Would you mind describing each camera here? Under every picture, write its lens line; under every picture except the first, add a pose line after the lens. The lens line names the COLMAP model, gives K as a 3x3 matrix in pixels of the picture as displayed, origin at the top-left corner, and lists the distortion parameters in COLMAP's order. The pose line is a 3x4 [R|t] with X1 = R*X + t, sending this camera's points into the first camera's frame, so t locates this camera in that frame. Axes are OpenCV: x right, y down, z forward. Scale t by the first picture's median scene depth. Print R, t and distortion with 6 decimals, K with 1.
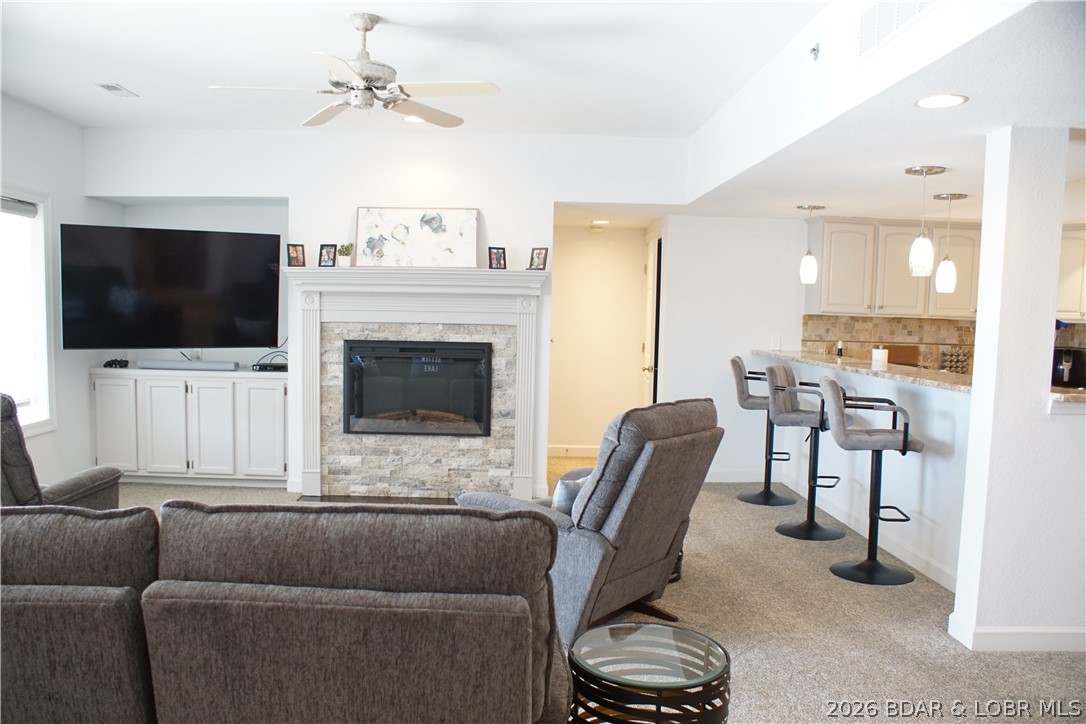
lens RADIAL K [[836.1, 0, 527.7], [0, 836.1, 387.1], [0, 0, 1]] dist [-0.162279, 0.142574]
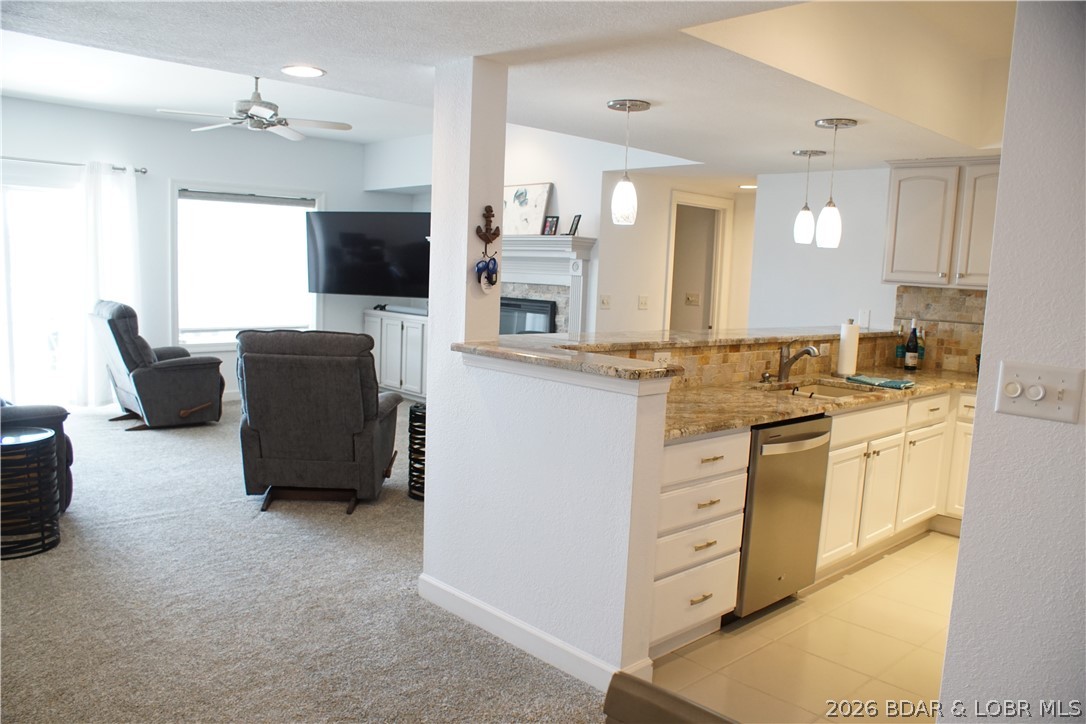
lens RADIAL K [[836.1, 0, 531.7], [0, 836.1, 385.3], [0, 0, 1]] dist [-0.162279, 0.142574]
pose [[0.666421, 0.107716, -0.737754, 0.776934], [-0.095289, 0.993699, 0.059009, -0.003980], [0.739461, 0.030975, 0.672486, 0.223566]]
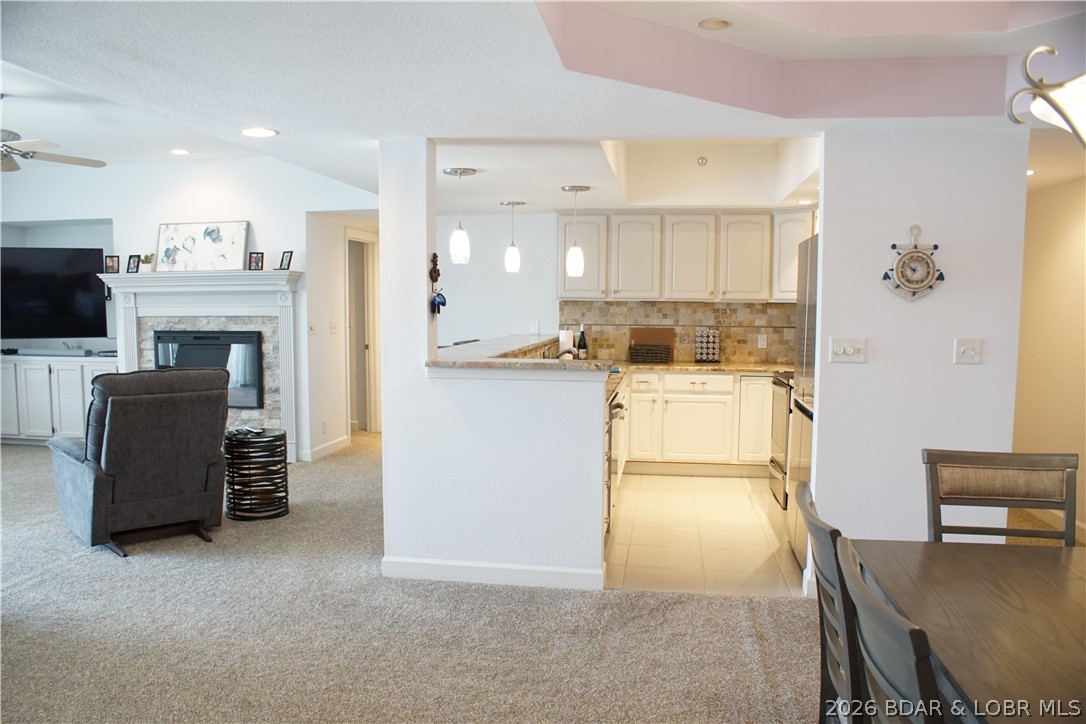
lens RADIAL K [[836.1, 0, 531.2], [0, 836.1, 385.5], [0, 0, 1]] dist [-0.162279, 0.142574]
pose [[0.982303, -0.000342, -0.187300, 0.564233], [0.000874, 0.999996, 0.002760, 0.022777], [0.187298, -0.002875, 0.982299, -0.097407]]
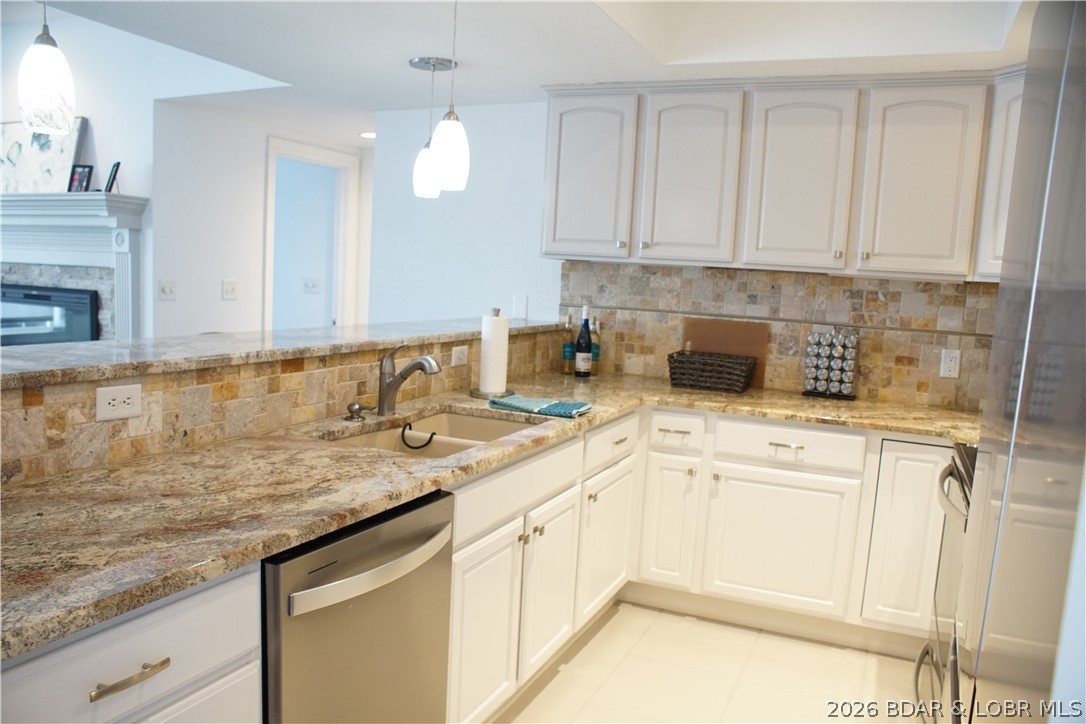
lens RADIAL K [[836.1, 0, 527.9], [0, 836.1, 385.5], [0, 0, 1]] dist [-0.162279, 0.142574]
pose [[0.895353, 0.081483, -0.437839, 0.652817], [-0.070915, 0.996661, 0.040464, -0.023617], [0.439675, -0.005180, 0.898142, 0.500773]]
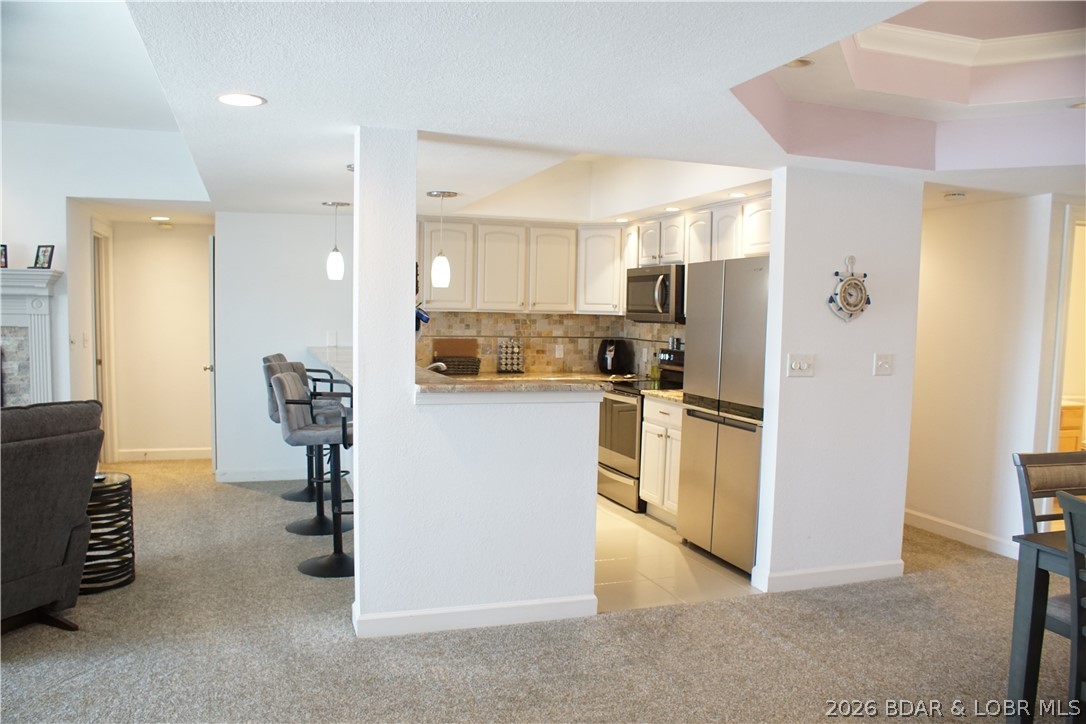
lens RADIAL K [[836.1, 0, 527.6], [0, 836.1, 385.2], [0, 0, 1]] dist [-0.162279, 0.142574]
pose [[0.956125, -0.030657, 0.291351, 0.261814], [0.029817, 0.999529, 0.007324, 0.002572], [-0.291439, 0.001685, 0.956588, -0.037793]]
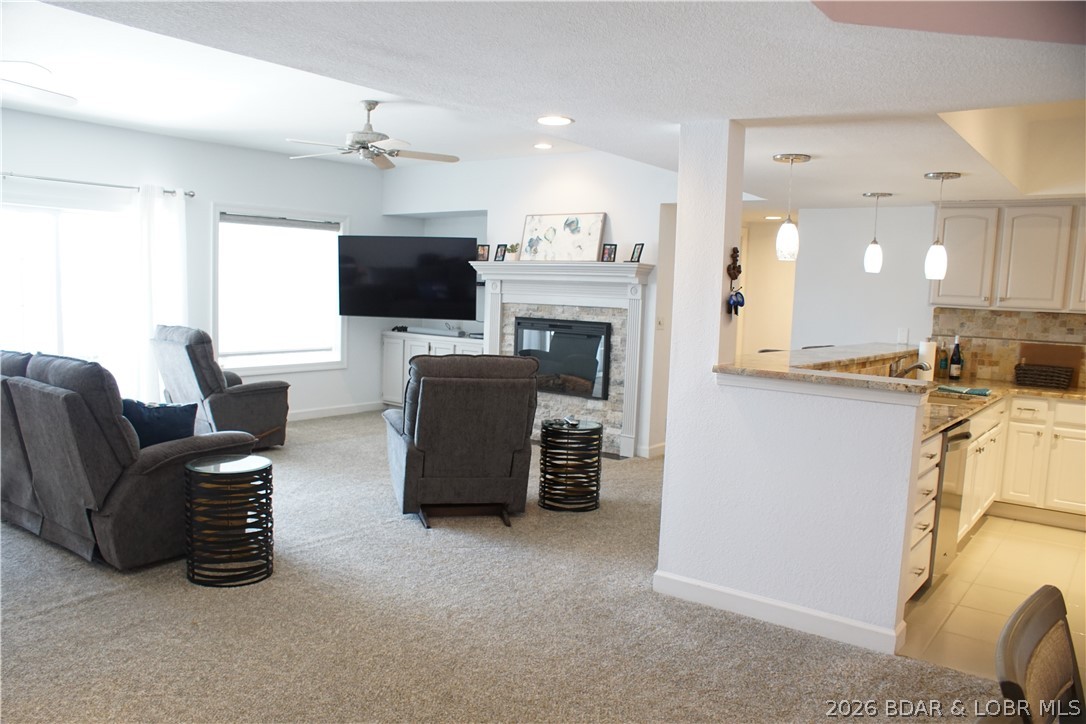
lens RADIAL K [[836.1, 0, 529.8], [0, 836.1, 384.0], [0, 0, 1]] dist [-0.162279, 0.142574]
pose [[0.774254, 0.077103, -0.628161, 0.632354], [-0.077933, 0.996612, 0.026270, 0.012800], [0.628058, 0.028615, 0.777640, -0.011752]]
